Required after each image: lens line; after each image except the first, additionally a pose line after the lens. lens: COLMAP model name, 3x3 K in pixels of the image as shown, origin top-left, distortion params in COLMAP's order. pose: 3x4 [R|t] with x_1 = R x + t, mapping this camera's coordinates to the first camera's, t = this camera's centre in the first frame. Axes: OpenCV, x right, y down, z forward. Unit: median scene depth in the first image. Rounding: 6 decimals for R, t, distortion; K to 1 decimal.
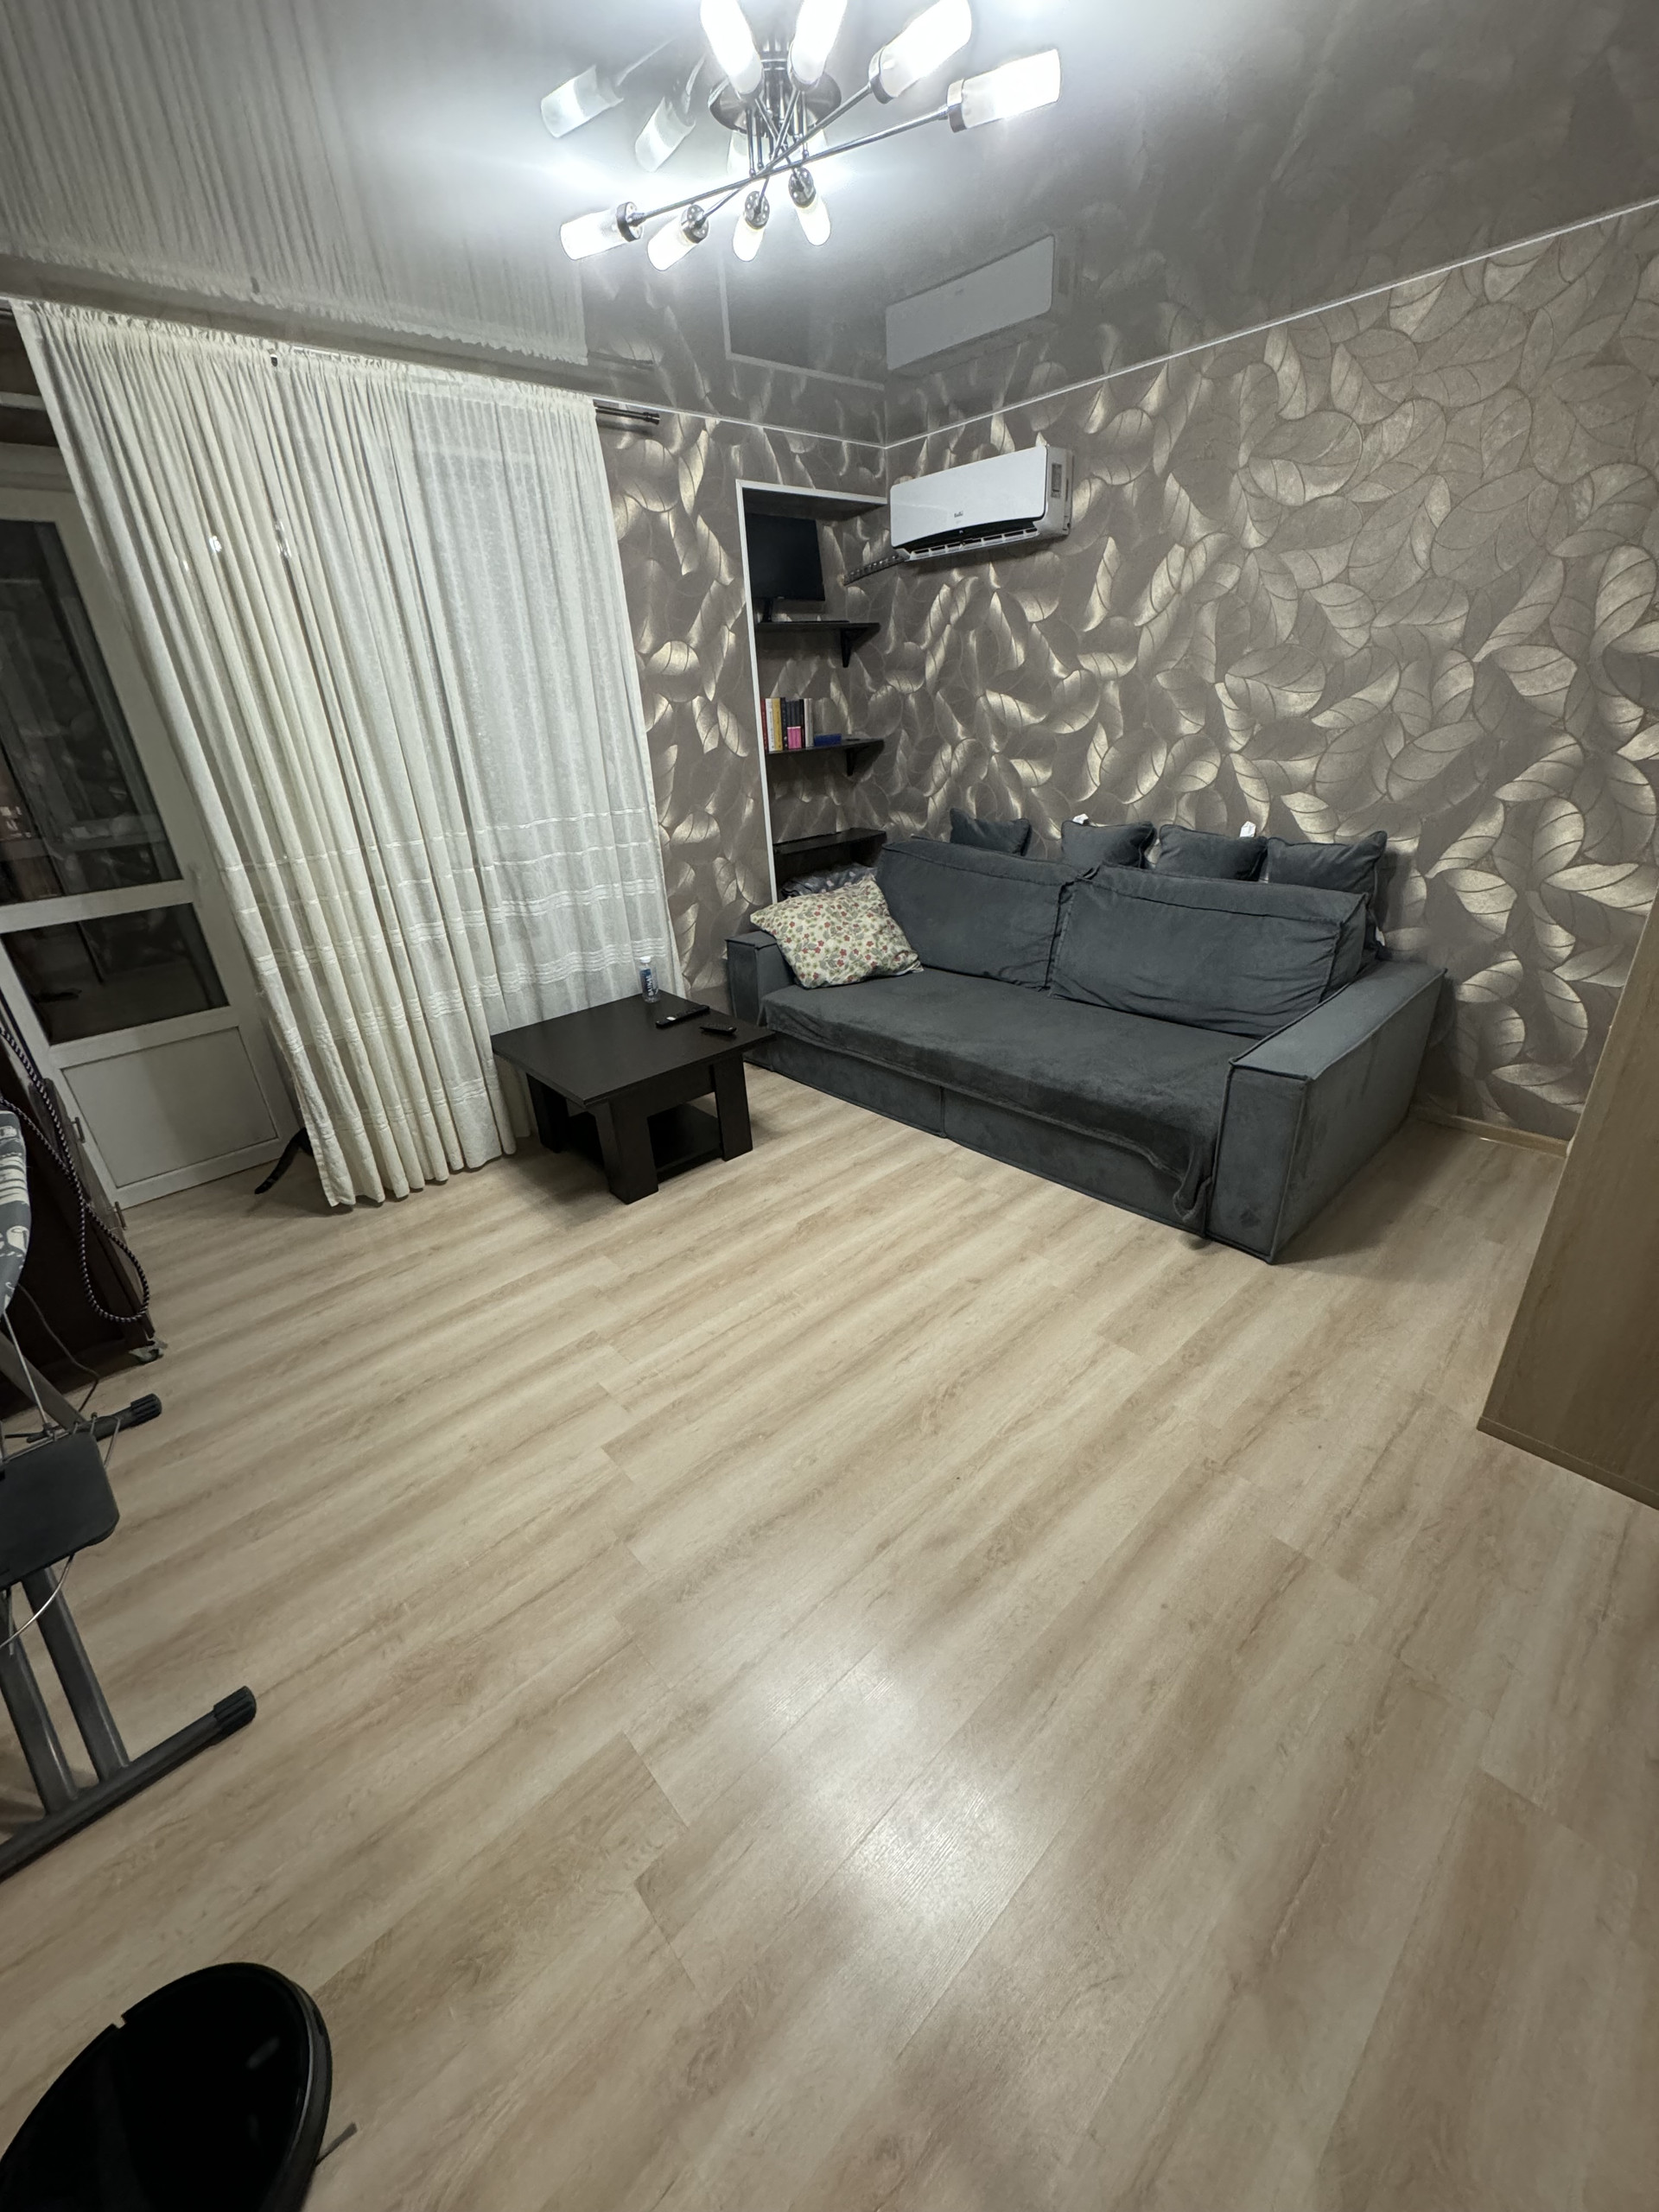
lens RADIAL K [[881.5, 0, 832.6], [0, 881.5, 1114.6], [0, 0, 1]] dist [-0.003585, 0.000719]
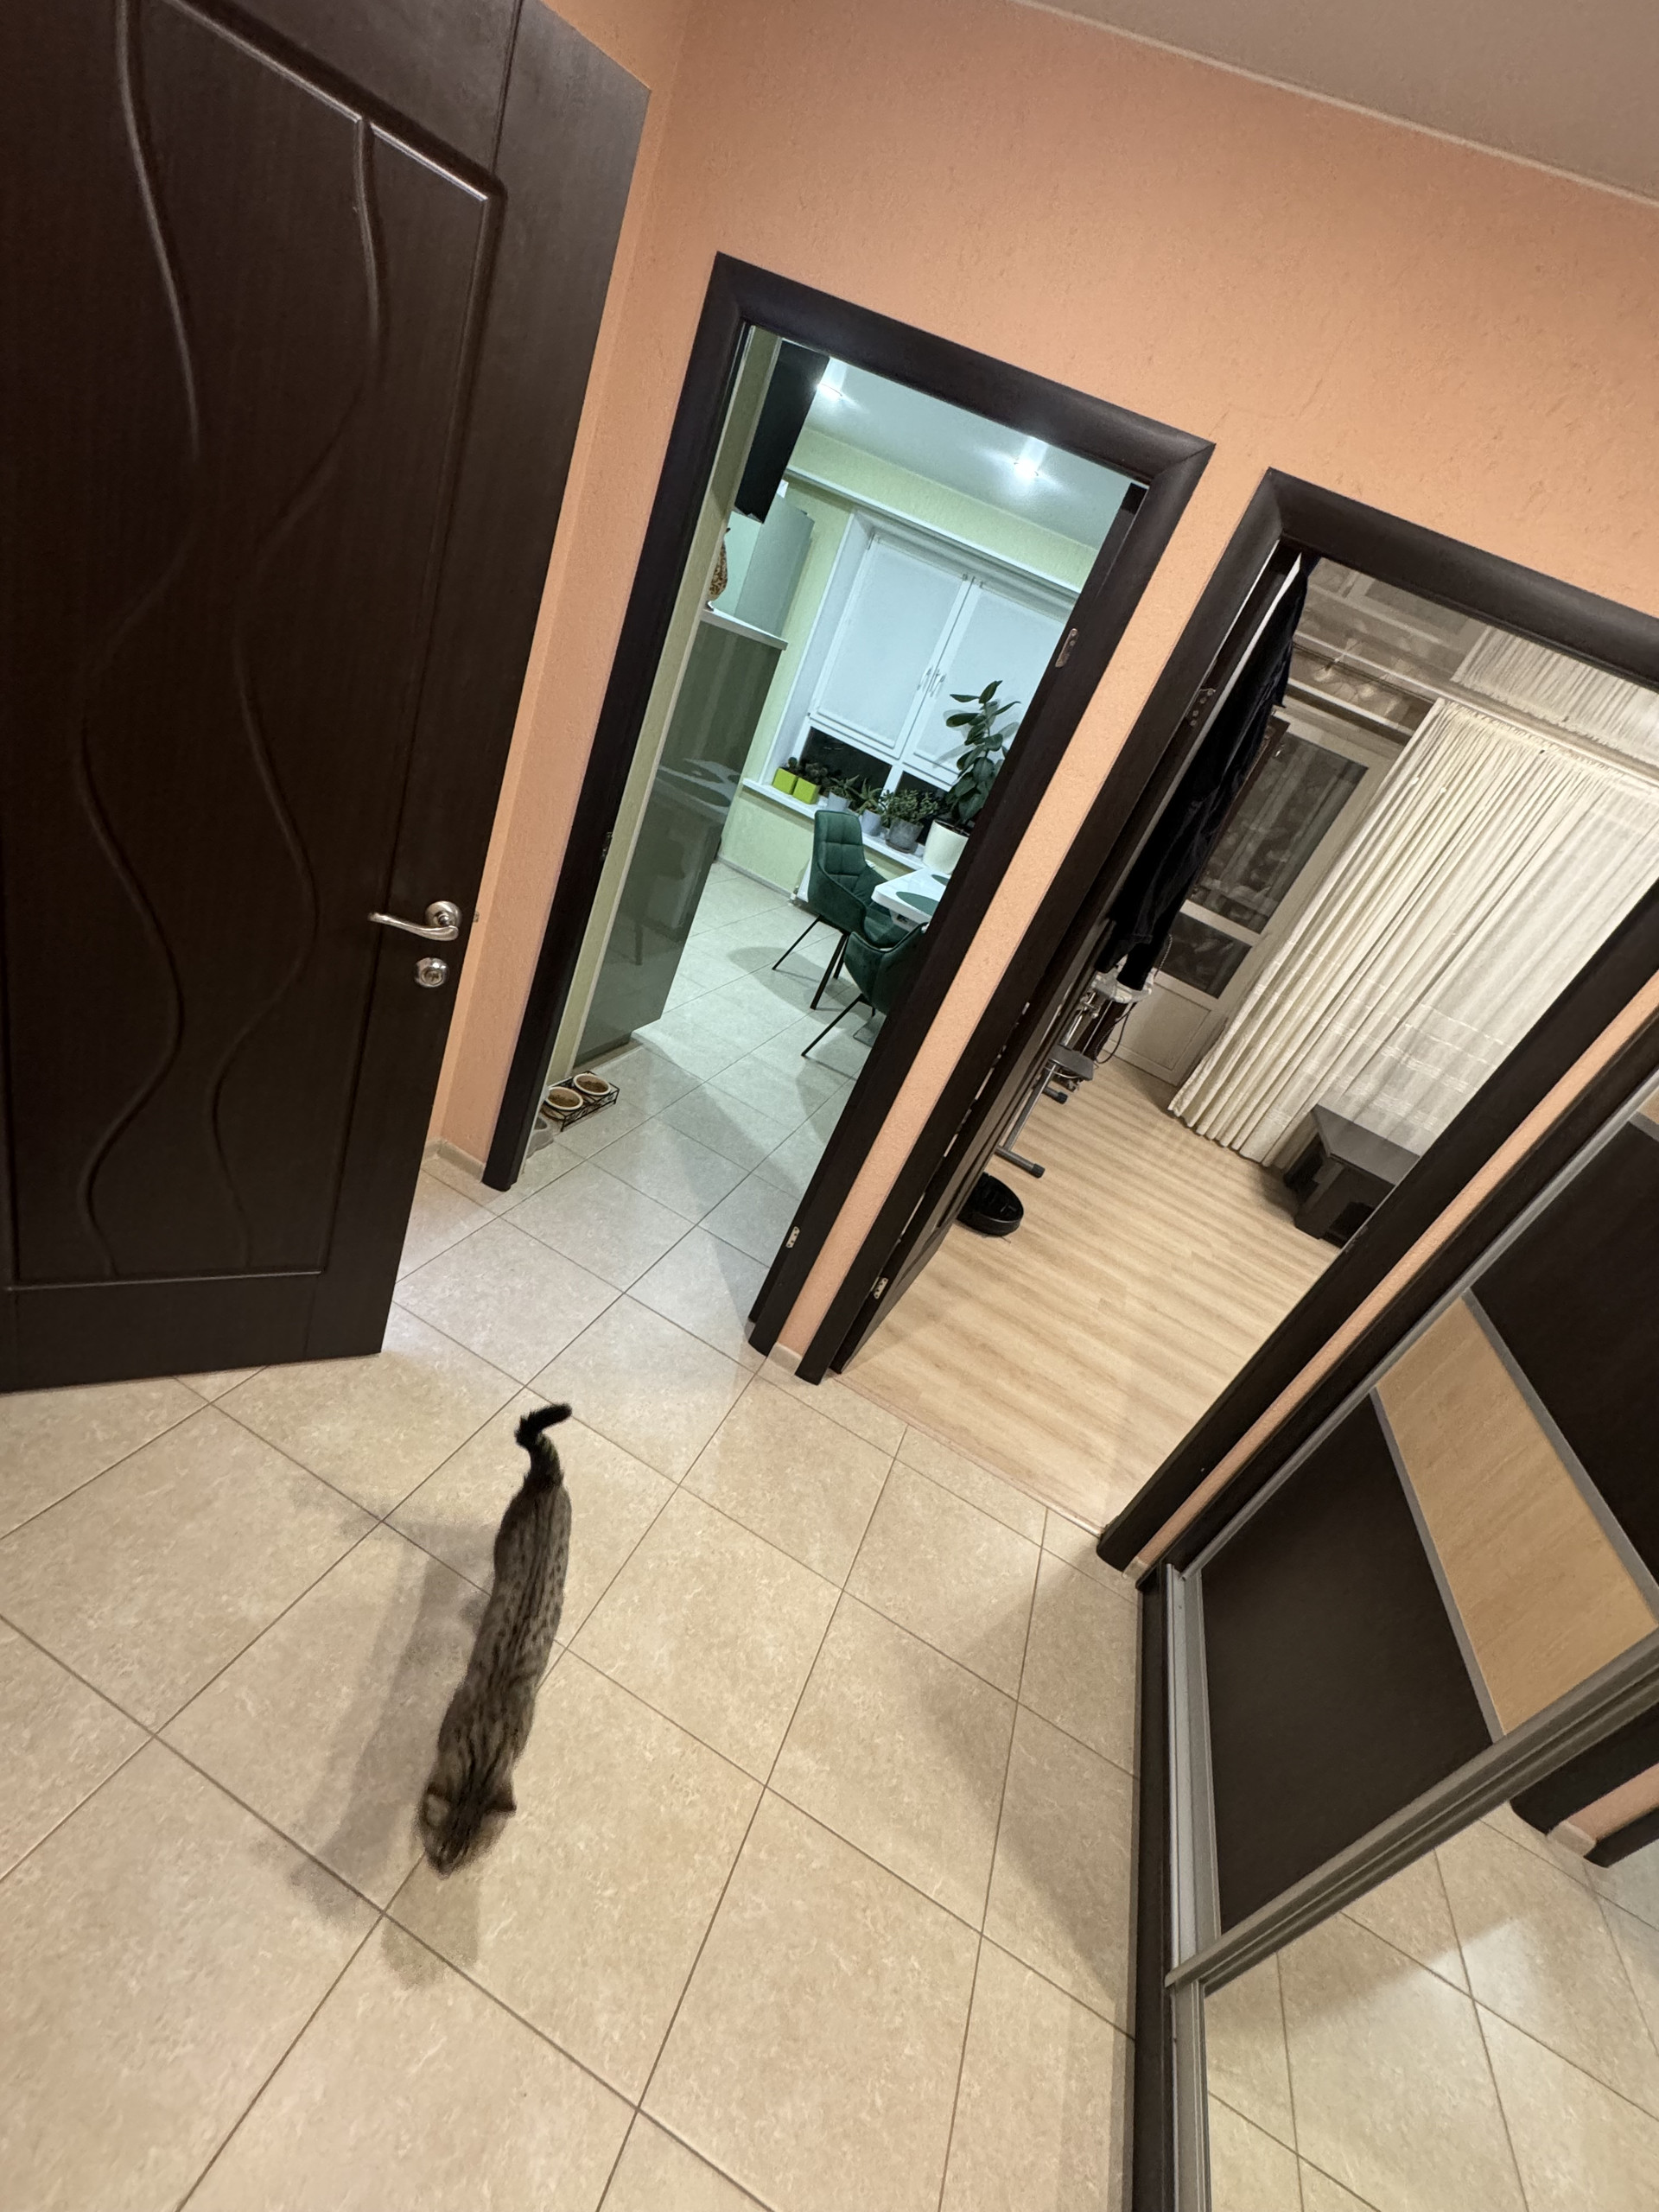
lens RADIAL K [[881.5, 0, 831.5], [0, 881.5, 1114.3], [0, 0, 1]] dist [-0.003585, 0.000719]
pose [[0.387428, 0.620018, -0.682259, 0.378132], [-0.713819, 0.670081, 0.203601, 0.238426], [0.583405, 0.408129, 0.702189, -0.625840]]
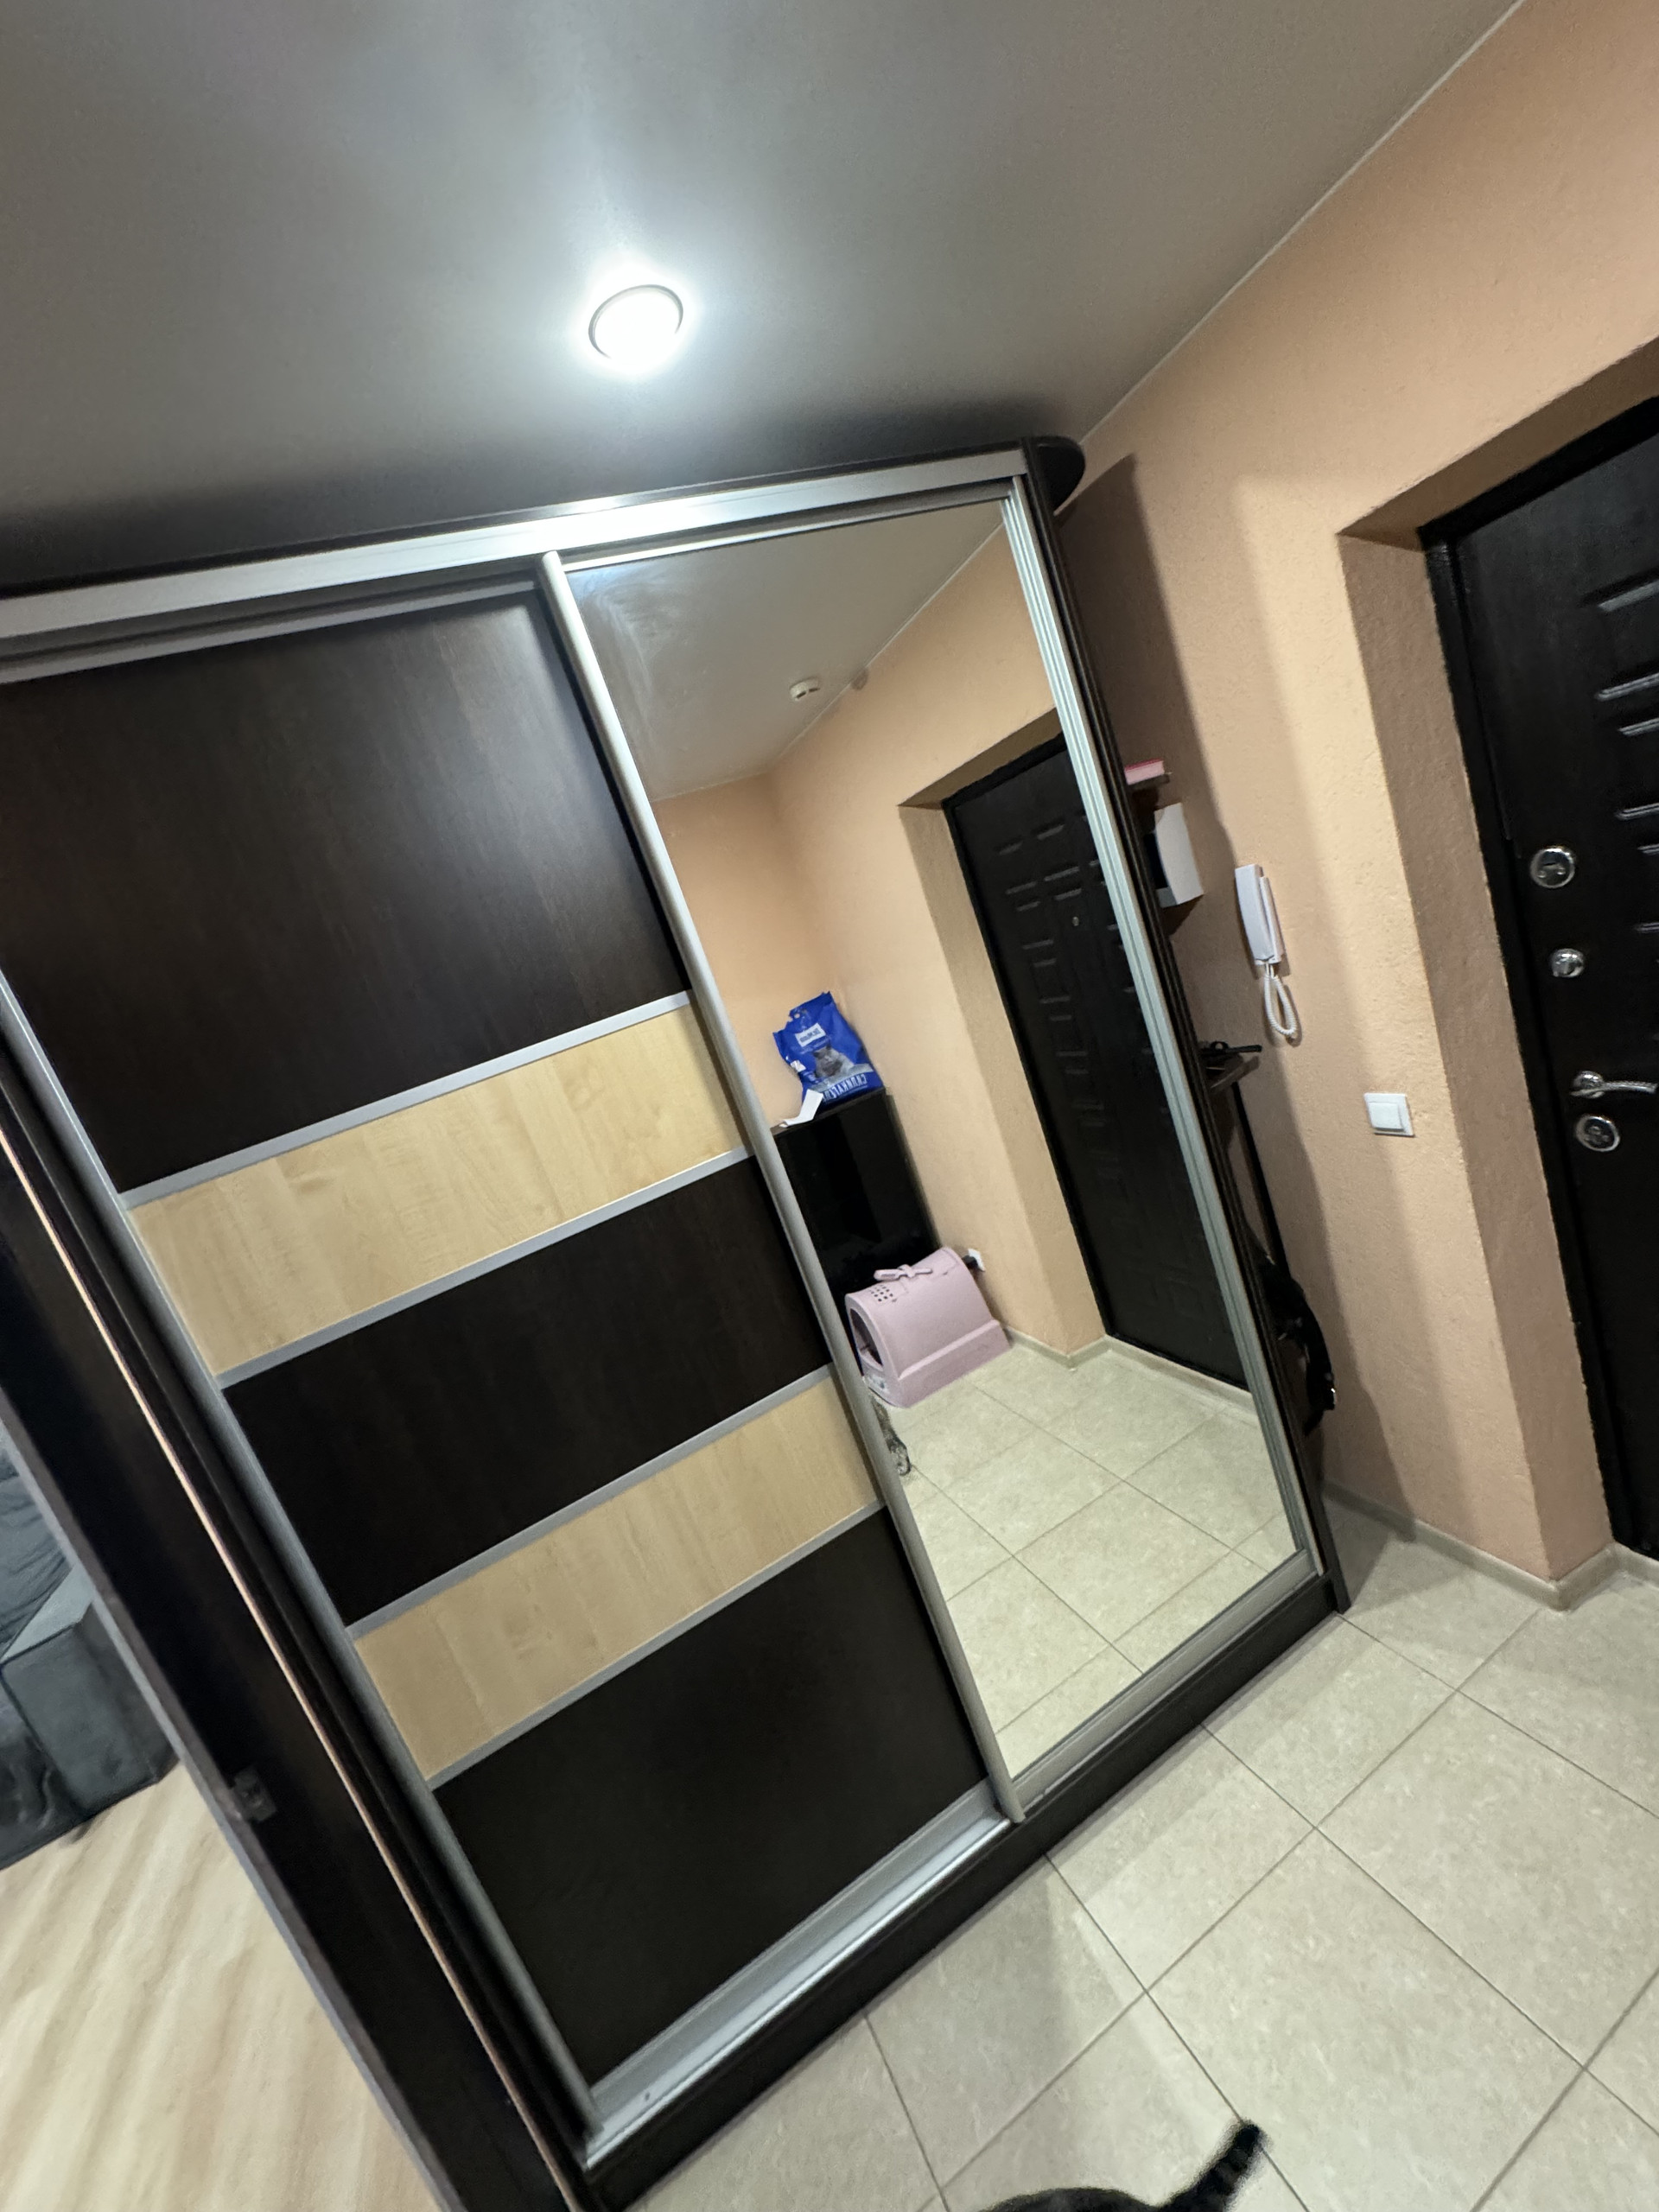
lens RADIAL K [[881.5, 0, 825.4], [0, 881.5, 1104.9], [0, 0, 1]] dist [-0.003585, 0.000719]
pose [[0.325971, -0.227404, 0.917622, -0.028248], [0.657970, 0.751545, -0.047487, 0.120308], [-0.678836, 0.619247, 0.394607, -0.428624]]
